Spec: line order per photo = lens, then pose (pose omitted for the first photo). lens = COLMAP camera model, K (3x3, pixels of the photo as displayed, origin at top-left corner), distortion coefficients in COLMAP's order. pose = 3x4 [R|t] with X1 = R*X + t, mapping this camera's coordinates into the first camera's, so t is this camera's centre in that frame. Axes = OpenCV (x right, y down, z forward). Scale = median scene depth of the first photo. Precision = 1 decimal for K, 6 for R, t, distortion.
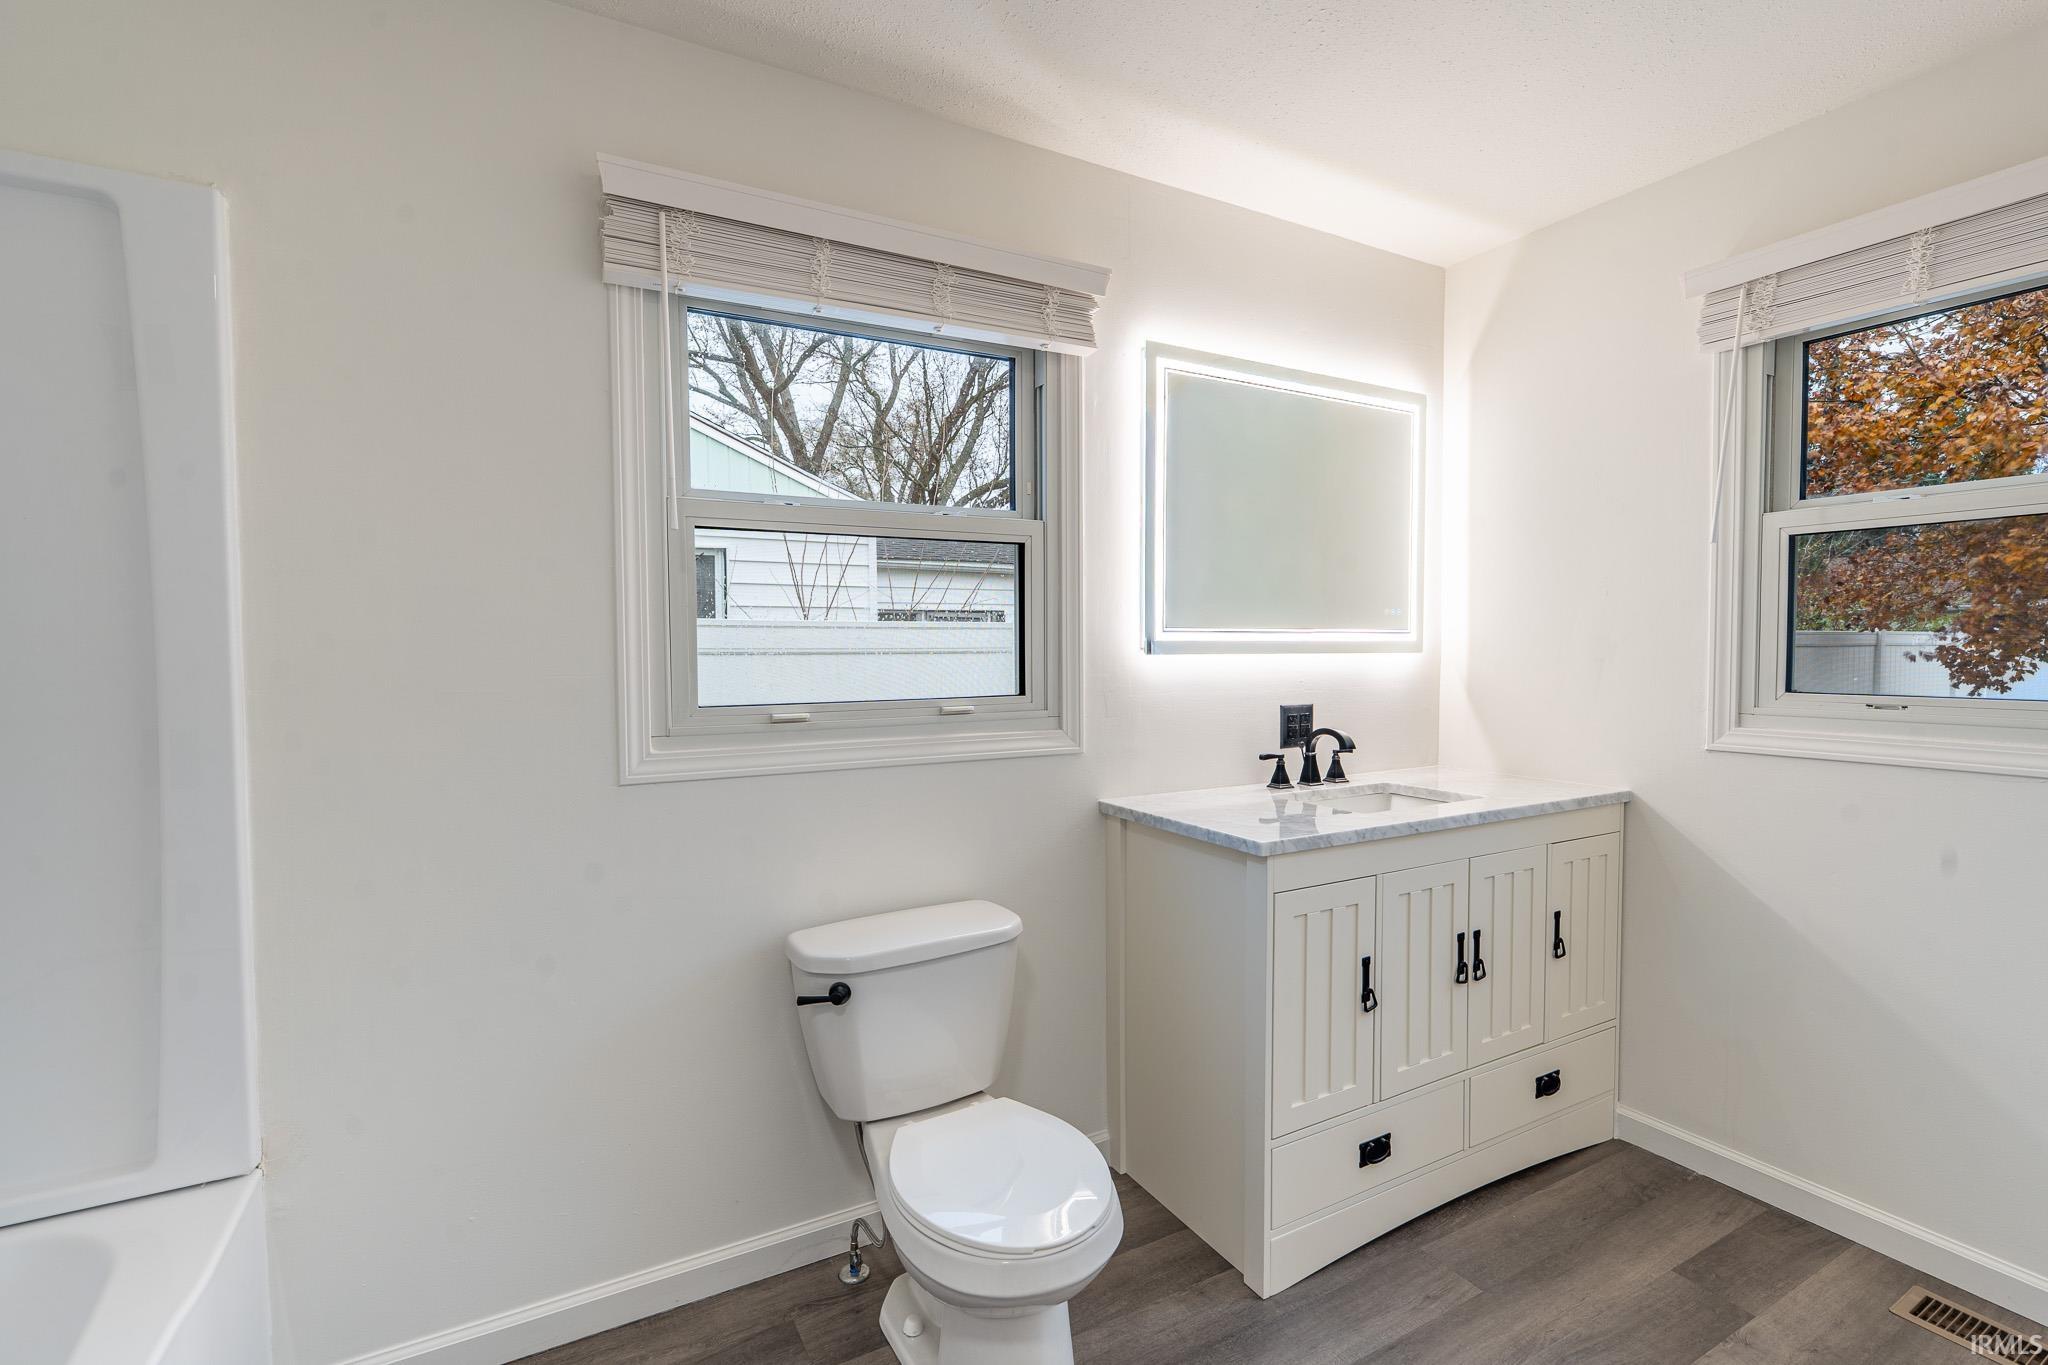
lens RADIAL K [[920.3, 0, 1018.0], [0, 920.3, 675.4], [0, 0, 1]] dist [-0.006815, 0.002677]
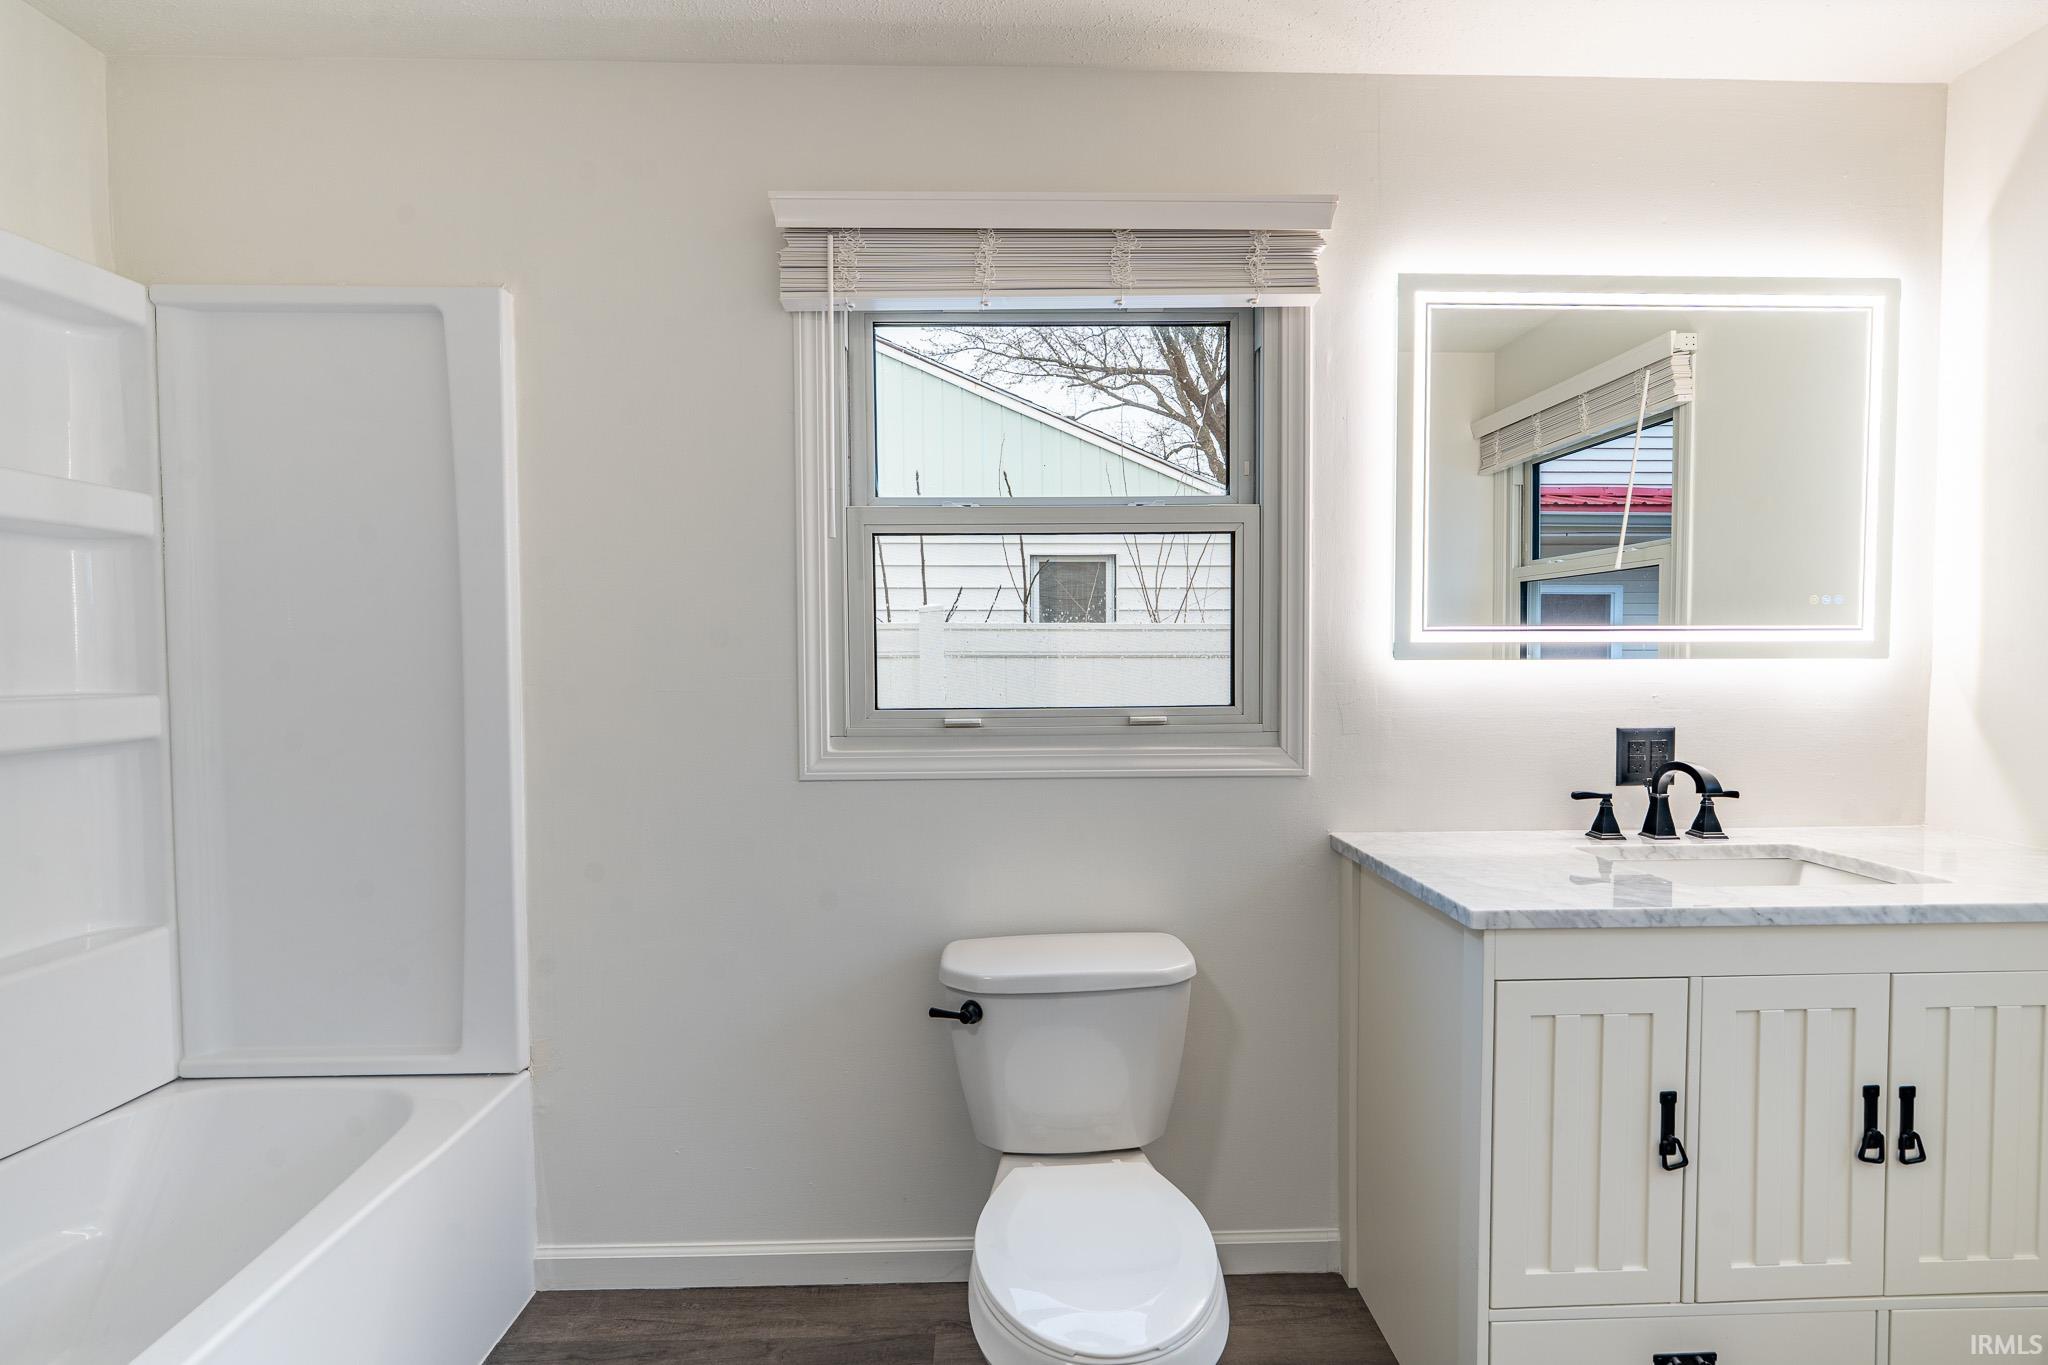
lens RADIAL K [[920.3, 0, 1015.9], [0, 920.3, 677.4], [0, 0, 1]] dist [-0.006815, 0.002677]
pose [[0.890674, 0.012711, -0.454465, 0.221754], [-0.013283, 0.999910, 0.001934, -0.004466], [0.454448, 0.004314, 0.890763, 0.130765]]
